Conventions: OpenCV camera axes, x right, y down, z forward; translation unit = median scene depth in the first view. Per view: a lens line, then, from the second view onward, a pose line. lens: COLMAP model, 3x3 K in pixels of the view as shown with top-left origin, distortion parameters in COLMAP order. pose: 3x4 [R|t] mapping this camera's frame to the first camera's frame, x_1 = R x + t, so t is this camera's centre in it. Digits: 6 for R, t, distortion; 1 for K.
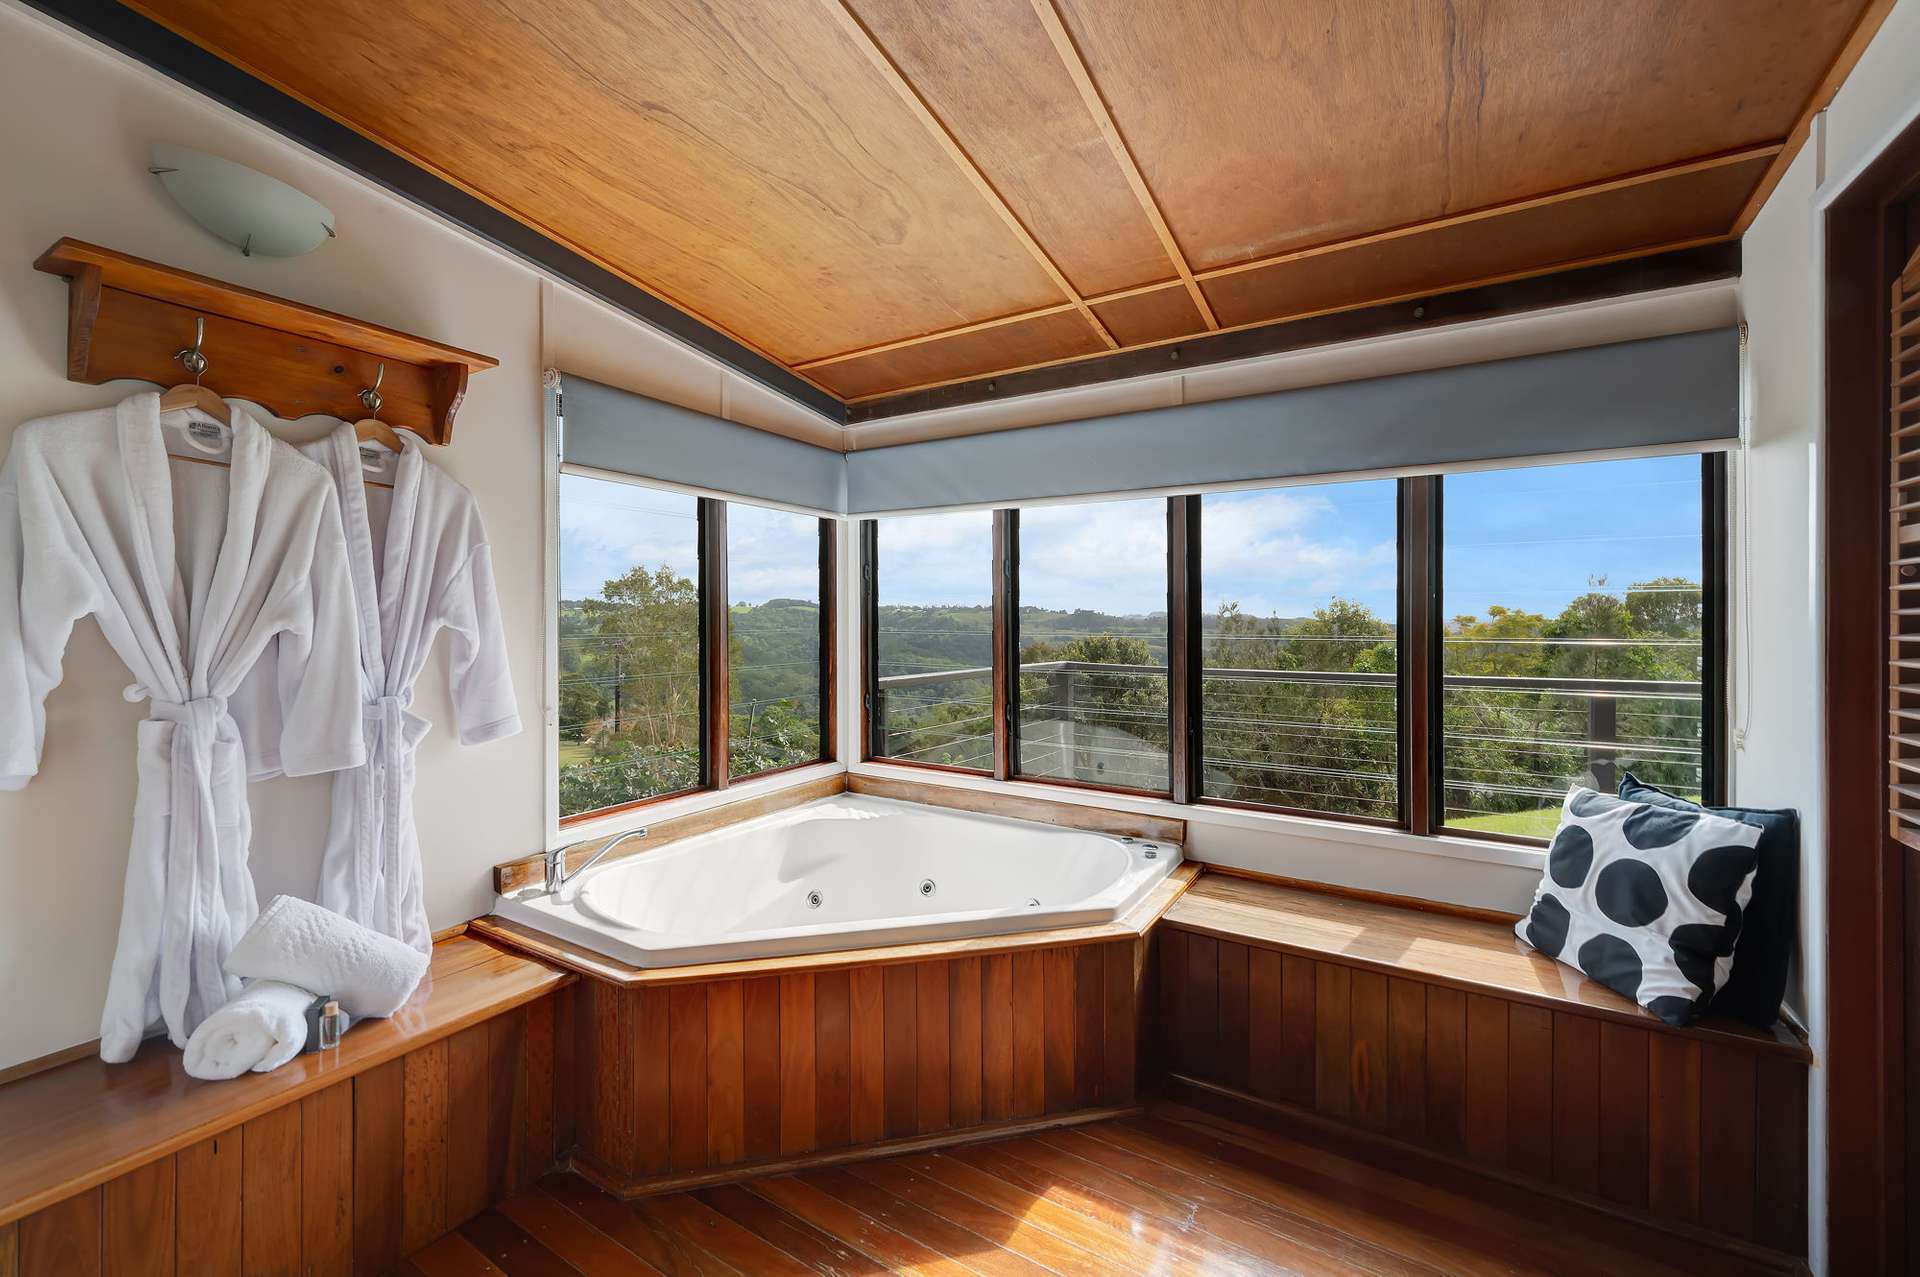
lens RADIAL K [[774.0, 0, 953.9], [0, 774.0, 619.4], [0, 0, 1]] dist [-0.000233, 0.000063]
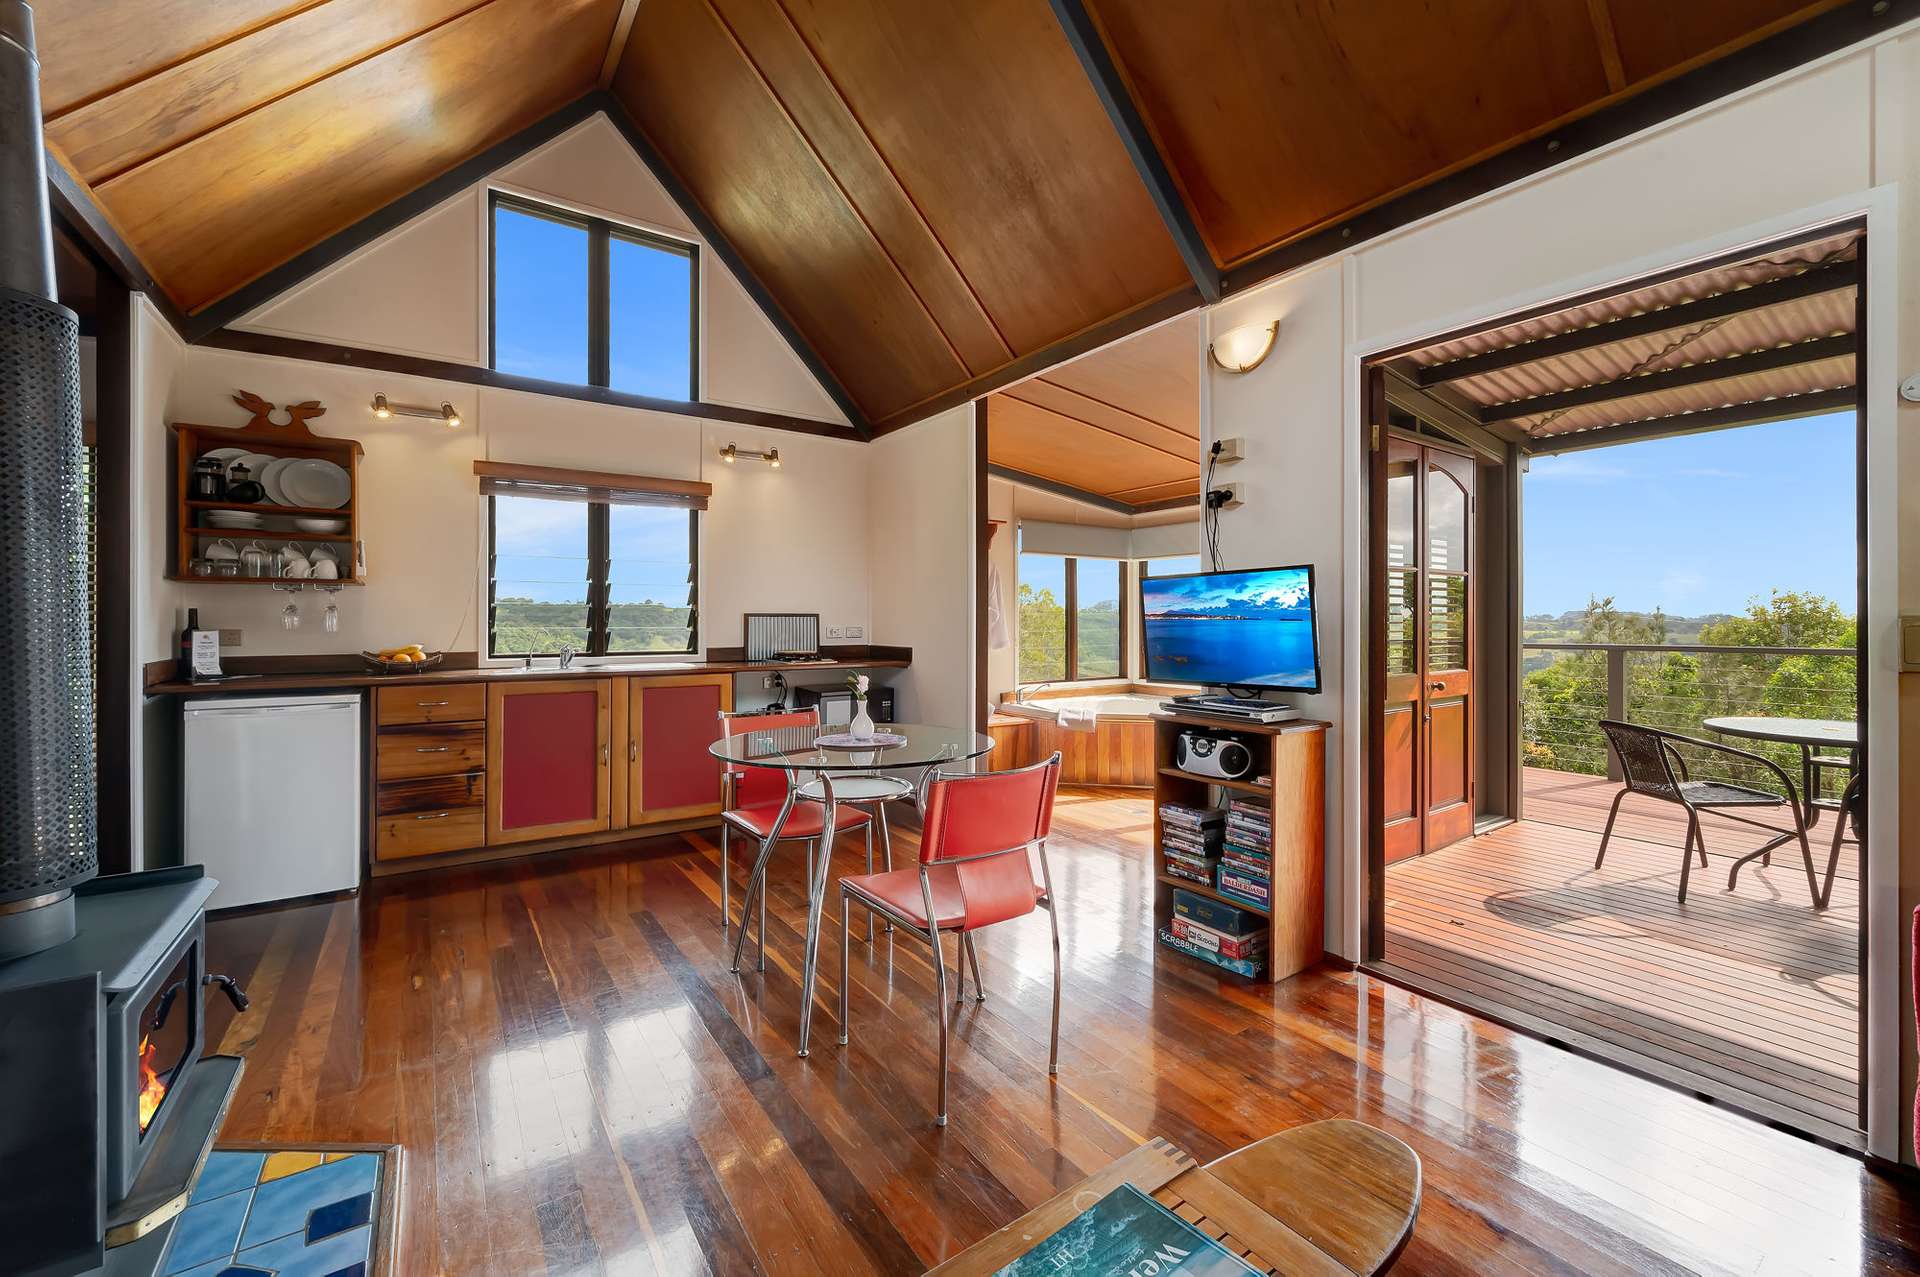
lens RADIAL K [[774.0, 0, 960.2], [0, 774.0, 620.3], [0, 0, 1]] dist [-0.000233, 0.000063]
pose [[0.917135, 0.003235, -0.398564, 0.263258], [-0.002267, 0.999993, 0.002901, 0.024385], [0.398571, -0.001757, 0.917136, -1.077616]]
